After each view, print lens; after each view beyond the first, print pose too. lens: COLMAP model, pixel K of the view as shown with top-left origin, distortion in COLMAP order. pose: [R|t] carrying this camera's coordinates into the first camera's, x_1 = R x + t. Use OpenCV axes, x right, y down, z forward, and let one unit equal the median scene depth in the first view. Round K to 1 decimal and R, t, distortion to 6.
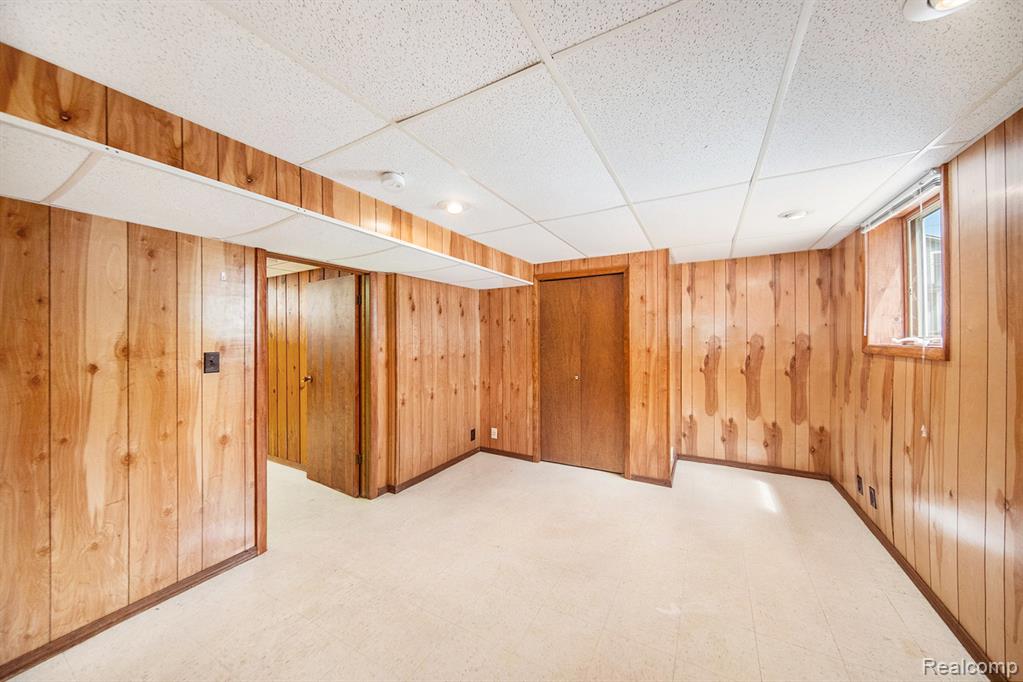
lens RADIAL K [[351.4, 0, 511.6], [0, 351.4, 338.2], [0, 0, 1]] dist [0.003478, -0.000011]
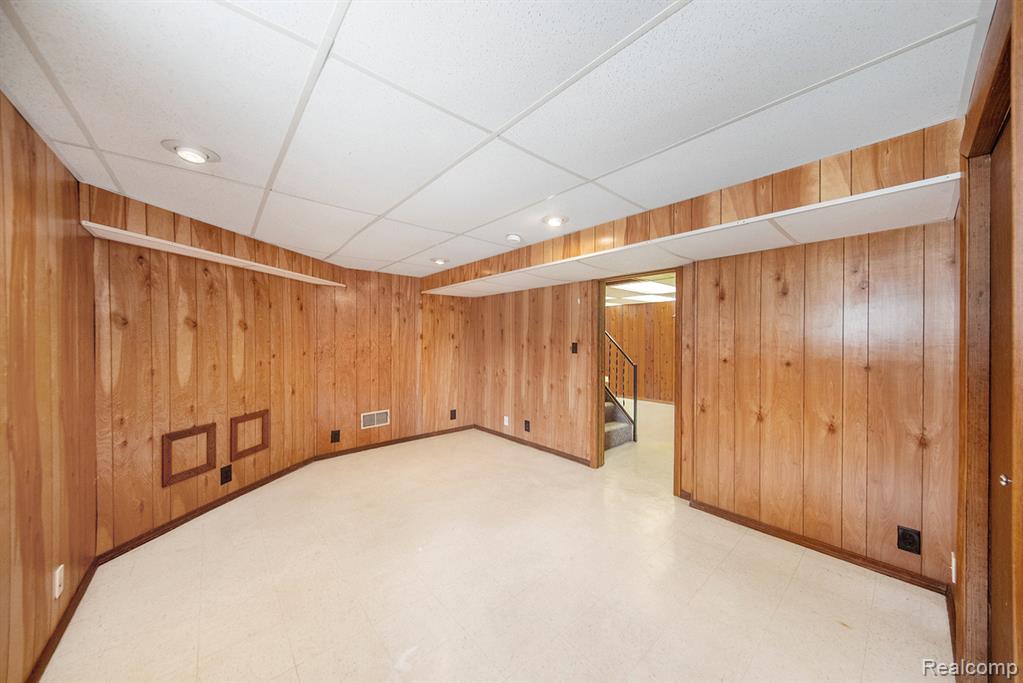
lens RADIAL K [[351.4, 0, 511.6], [0, 351.4, 338.7], [0, 0, 1]] dist [0.003478, -0.000011]
pose [[-0.348726, 0.011355, -0.937156, 0.634857], [0.005956, 0.999933, 0.009899, -0.000277], [0.937206, -0.002130, -0.348770, 0.832015]]
